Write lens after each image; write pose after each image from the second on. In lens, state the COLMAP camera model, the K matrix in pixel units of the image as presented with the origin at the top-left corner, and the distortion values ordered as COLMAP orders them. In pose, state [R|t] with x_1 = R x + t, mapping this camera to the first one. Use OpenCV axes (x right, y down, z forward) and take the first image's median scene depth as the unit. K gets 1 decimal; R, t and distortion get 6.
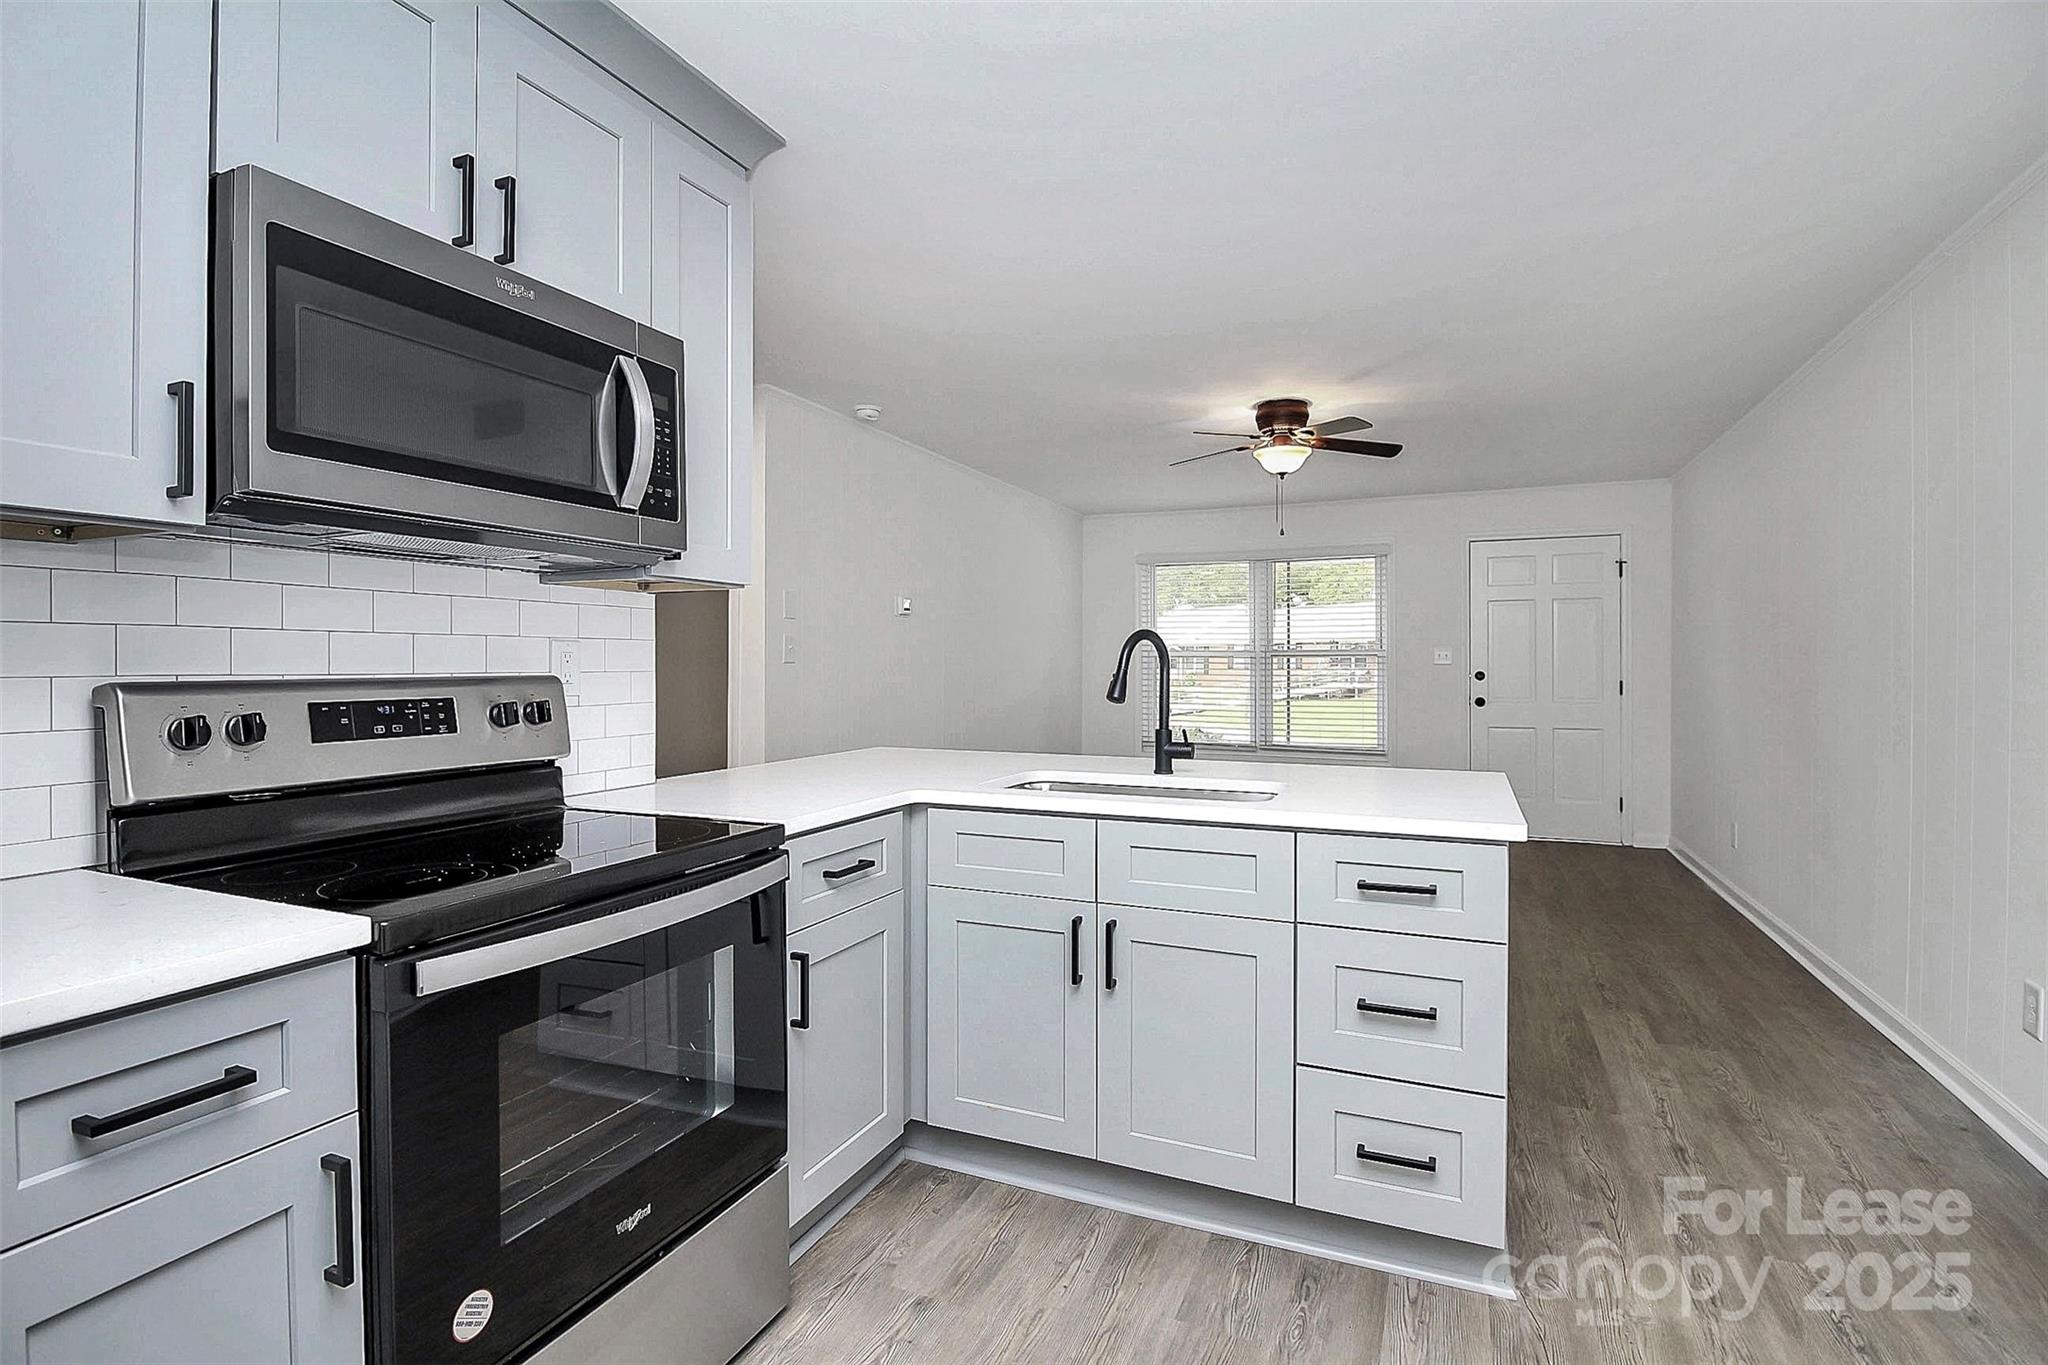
lens RADIAL K [[988.2, 0, 1024.0], [0, 988.2, 672.5], [0, 0, 1]] dist [0.001391, -0.011916]
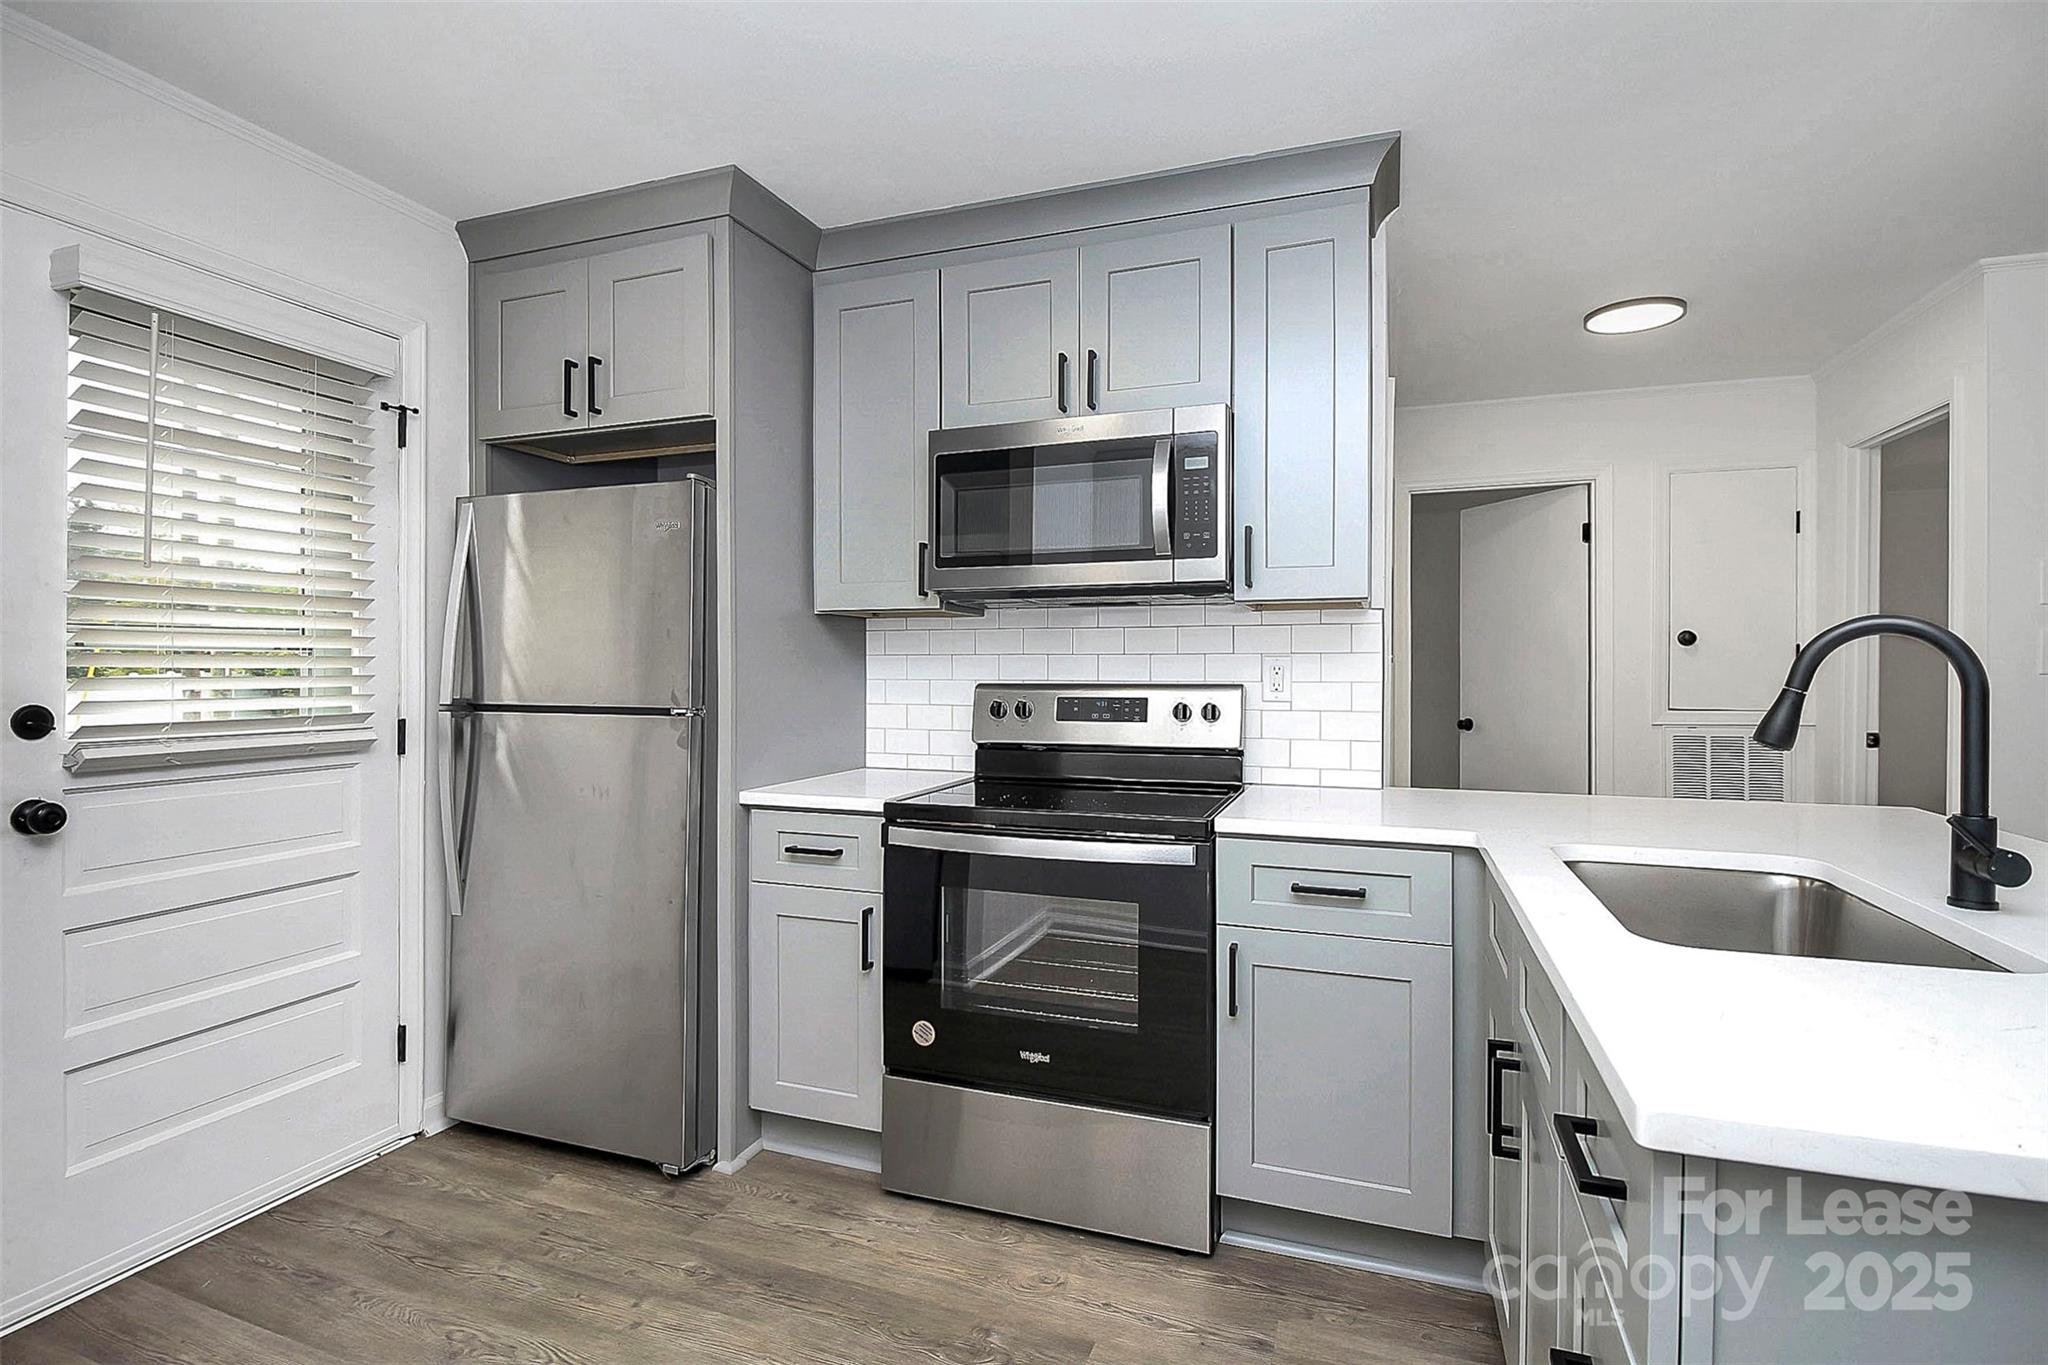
lens RADIAL K [[988.2, 0, 1024.0], [0, 988.2, 672.5], [0, 0, 1]] dist [0.001391, -0.011916]
pose [[0.049501, 0.005873, -0.998757, 0.871323], [-0.007986, 0.999953, 0.005484, -0.018908], [0.998742, 0.007705, 0.049546, 0.742998]]
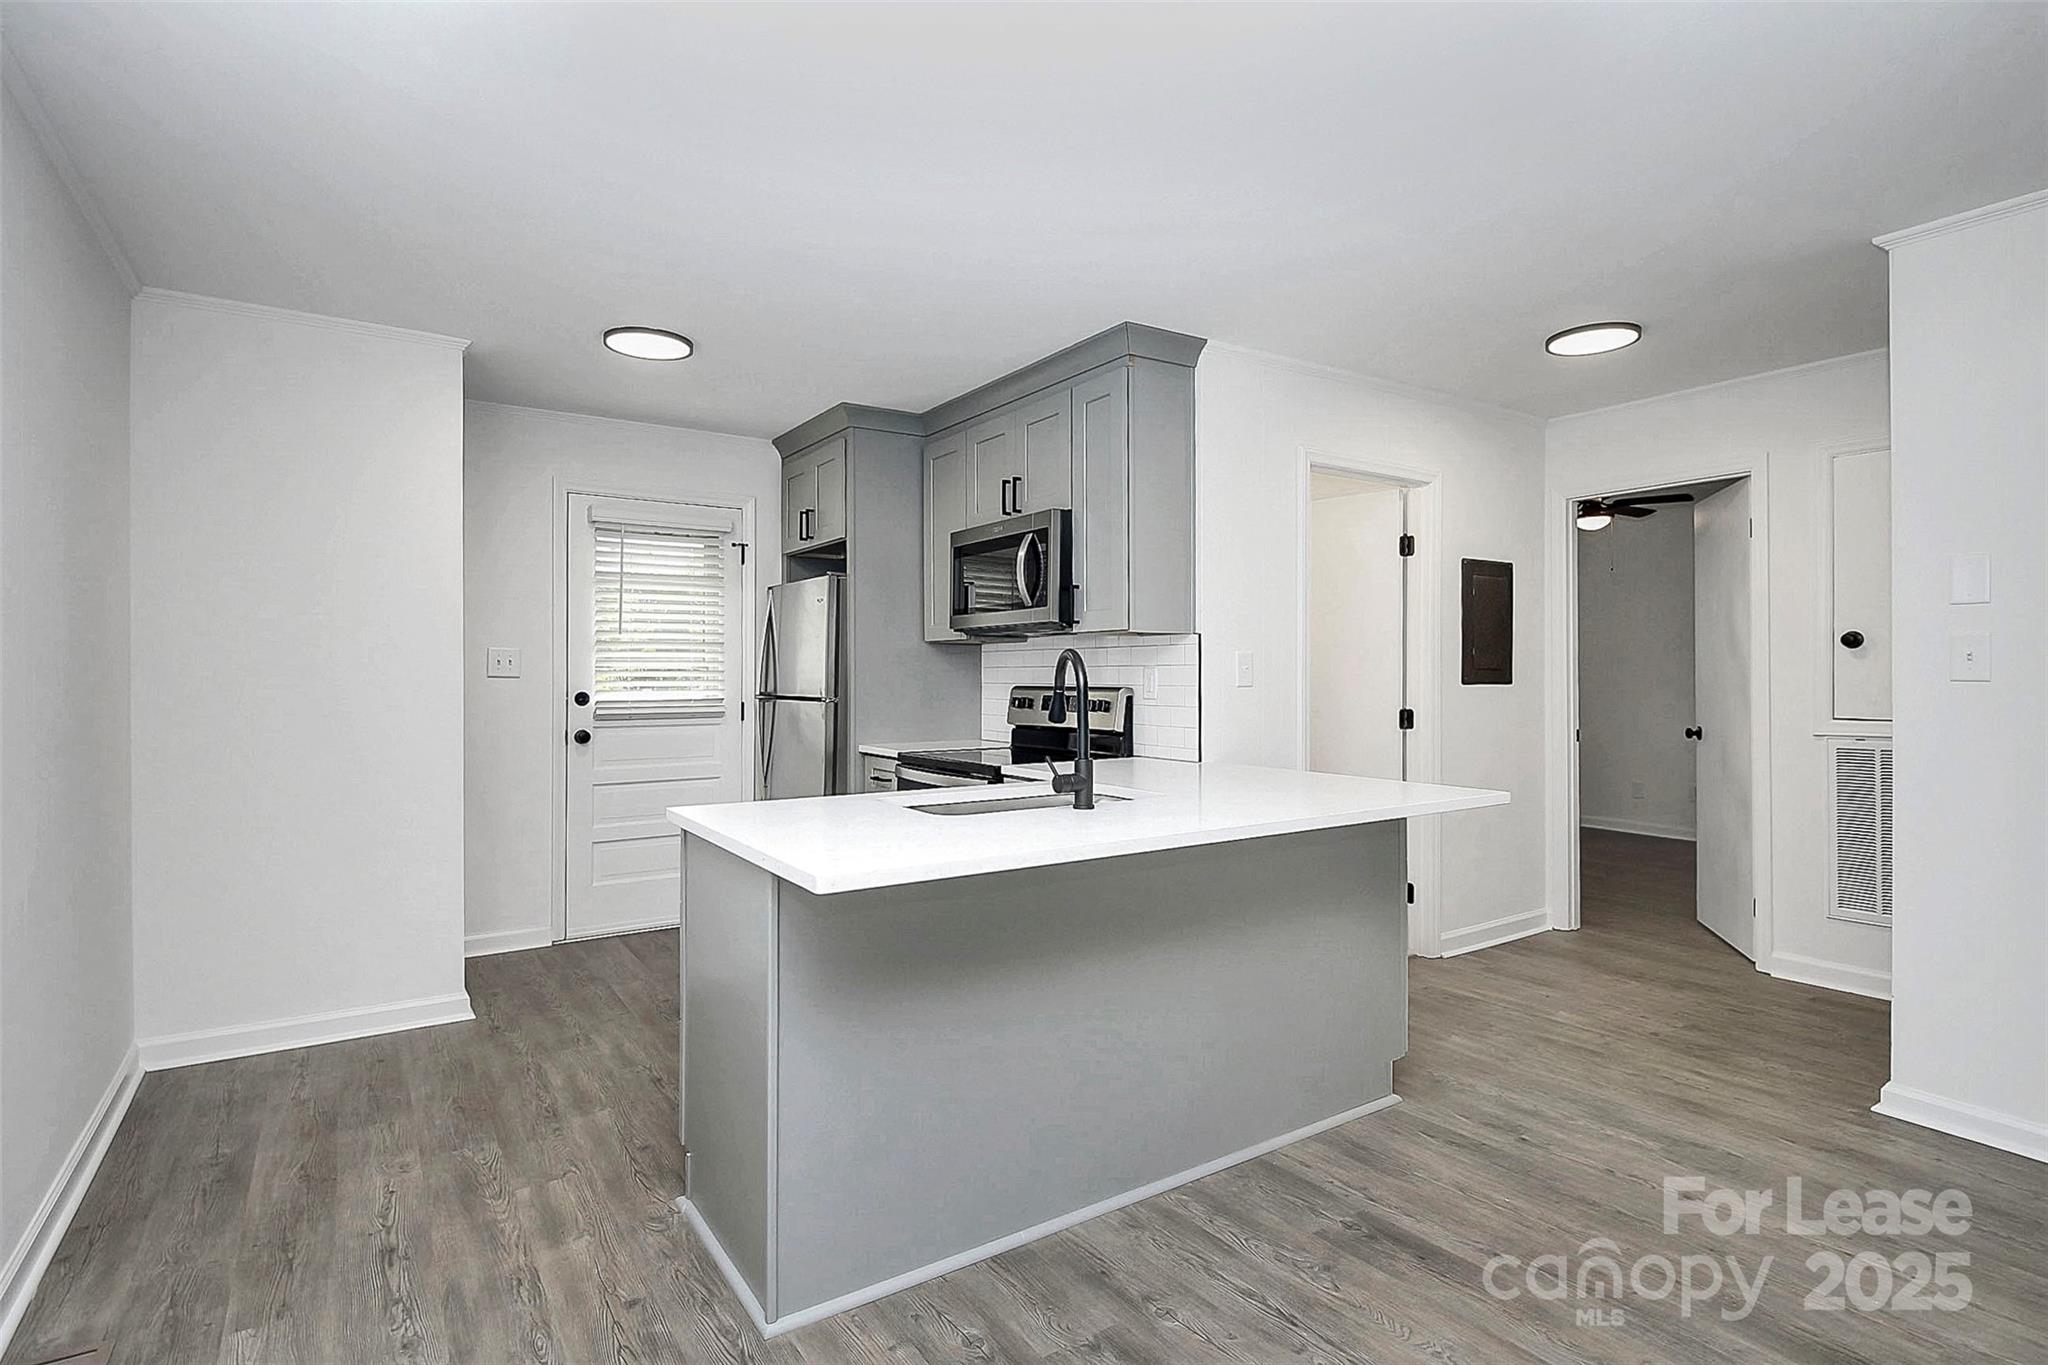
lens RADIAL K [[982.4, 0, 1027.9], [0, 982.4, 673.0], [0, 0, 1]] dist [-0.038514, -0.000035]
pose [[-0.528503, -0.000121, -0.848931, 1.350539], [-0.004548, 0.999986, 0.002690, -0.031058], [0.848919, 0.005282, -0.528496, 2.118964]]
